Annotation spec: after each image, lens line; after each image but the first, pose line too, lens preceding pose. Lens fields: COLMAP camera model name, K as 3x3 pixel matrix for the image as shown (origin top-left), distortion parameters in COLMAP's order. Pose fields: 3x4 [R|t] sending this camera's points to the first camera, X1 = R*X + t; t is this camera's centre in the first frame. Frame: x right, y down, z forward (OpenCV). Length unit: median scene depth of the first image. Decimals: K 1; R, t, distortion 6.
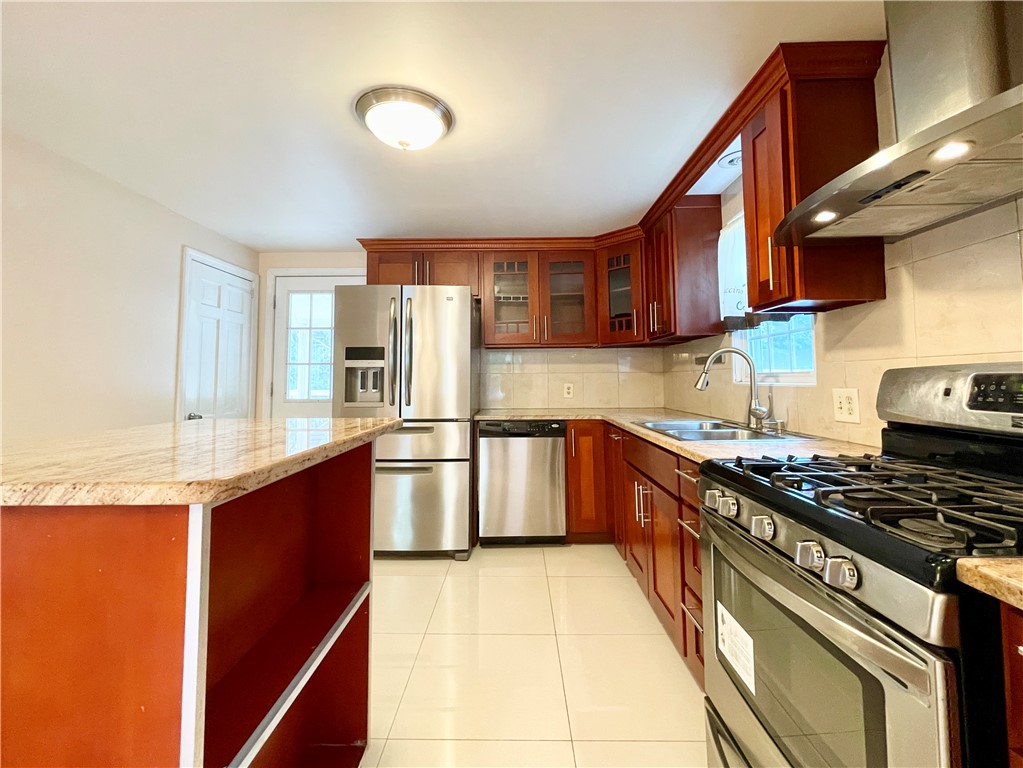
lens RADIAL K [[441.9, 0, 513.0], [0, 441.9, 349.5], [0, 0, 1]] dist [0.000341, -0.000059]
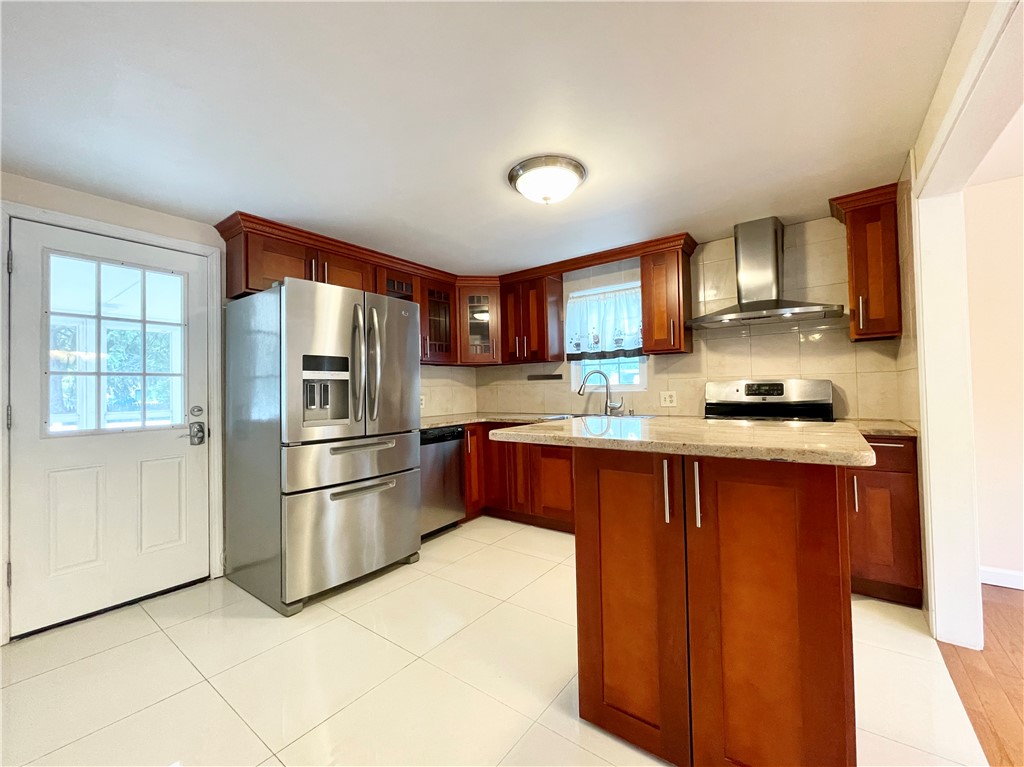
lens RADIAL K [[420.5, 0, 508.2], [0, 420.5, 378.3], [0, 0, 1]] dist [-0.000564, -0.000069]
pose [[0.596519, 0.012192, 0.802506, -0.799074], [-0.035021, 0.999328, 0.010849, 0.016830], [-0.801834, -0.034577, 0.596545, 0.230566]]
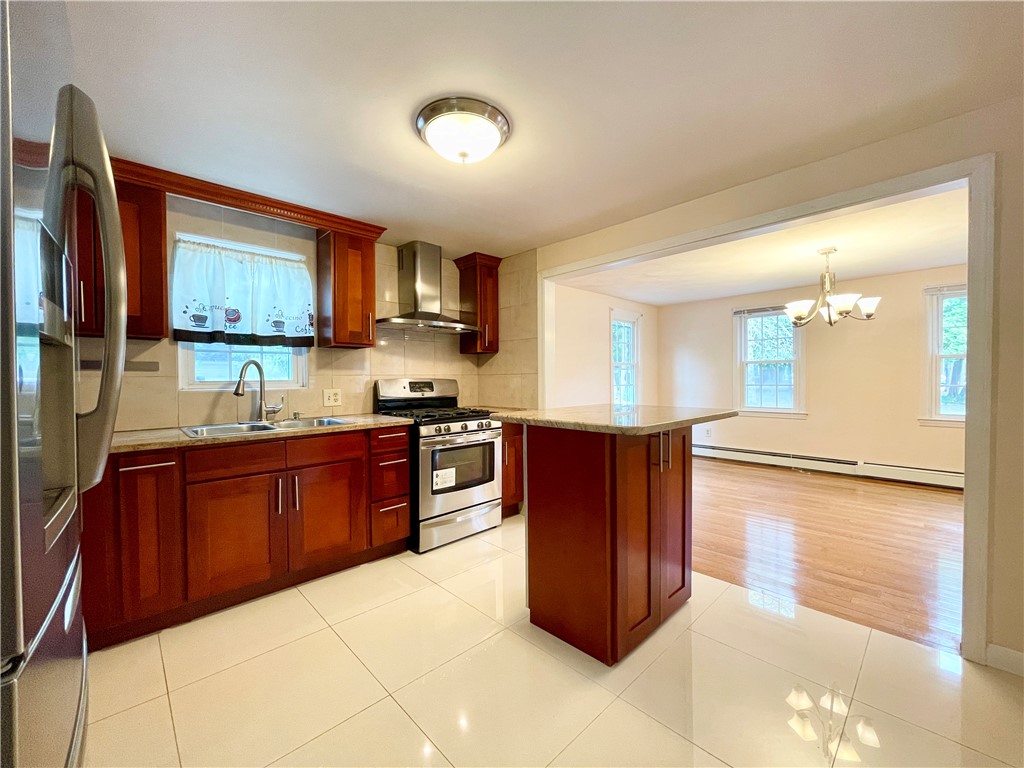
lens RADIAL K [[414.7, 0, 512.0], [0, 414.7, 384.0], [0, 0, 1]] dist [-0.001413, -0.000134]
pose [[-0.702563, 0.001970, 0.711619, -0.646106], [-0.035282, 0.998670, -0.037597, 0.061828], [-0.710747, -0.051522, -0.701559, 0.998535]]
